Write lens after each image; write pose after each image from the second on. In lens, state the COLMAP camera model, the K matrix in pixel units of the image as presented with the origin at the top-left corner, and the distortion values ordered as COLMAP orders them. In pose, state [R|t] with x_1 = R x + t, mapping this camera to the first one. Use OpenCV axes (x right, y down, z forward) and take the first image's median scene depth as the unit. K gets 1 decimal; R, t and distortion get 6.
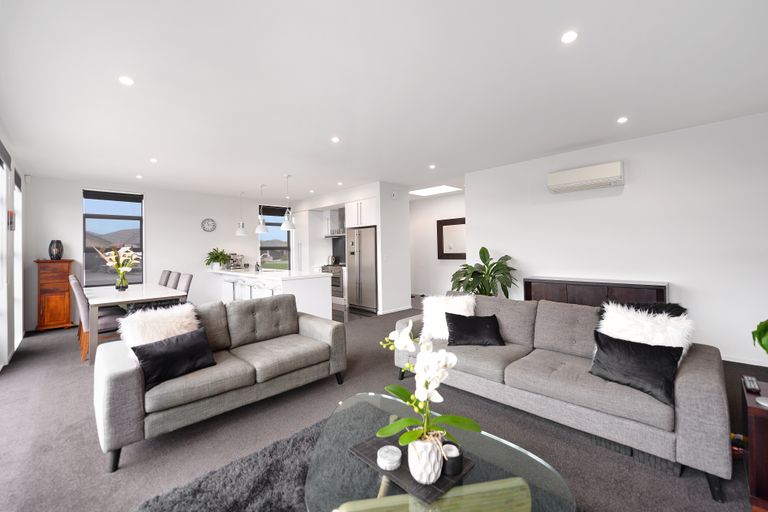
lens RADIAL K [[324.2, 0, 388.5], [0, 324.2, 247.7], [0, 0, 1]] dist [-0.003839, -0.000072]
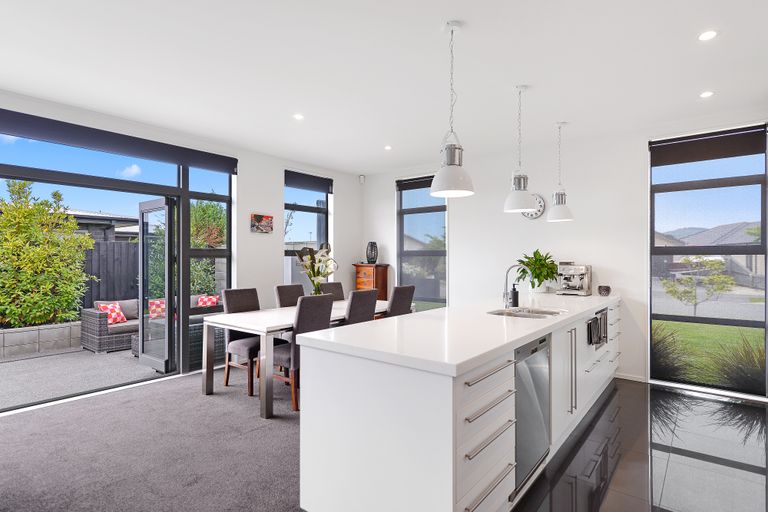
lens RADIAL K [[398.6, 0, 386.8], [0, 398.6, 258.2], [0, 0, 1]] dist [-0.001898, -0.000074]
pose [[0.094836, 0.015947, -0.995365, 0.077535], [0.005836, 0.999846, 0.016575, 0.003003], [0.995476, -0.007381, 0.094729, 0.804760]]
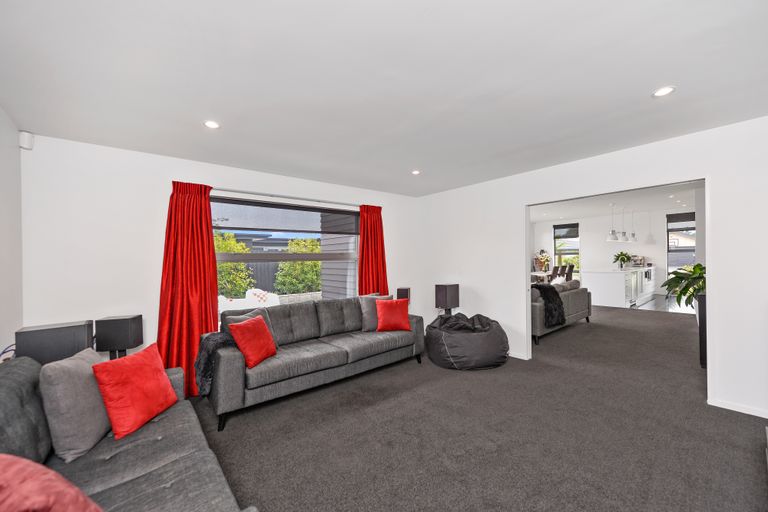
lens RADIAL K [[304.8, 0, 387.1], [0, 304.8, 257.8], [0, 0, 1]] dist [-0.003900, -0.000010]
pose [[-0.106236, 0.012799, -0.994259, 1.045365], [0.028782, 0.999538, 0.009792, -0.015624], [0.993924, -0.027577, -0.106555, 0.125631]]
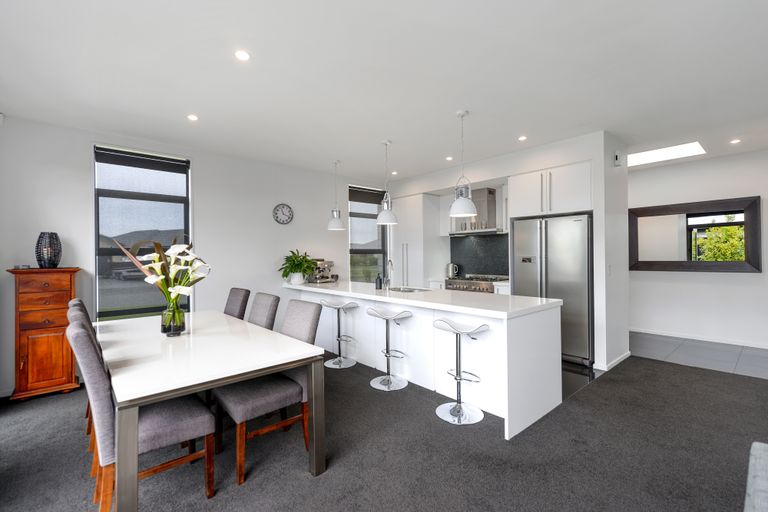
lens RADIAL K [[350.2, 0, 384.7], [0, 350.2, 257.5], [0, 0, 1]] dist [0.005621, -0.000017]
pose [[0.997811, 0.007957, -0.065655, -0.357890], [-0.007160, 0.999898, 0.012359, 0.006973], [0.065747, -0.011862, 0.997766, 0.375368]]
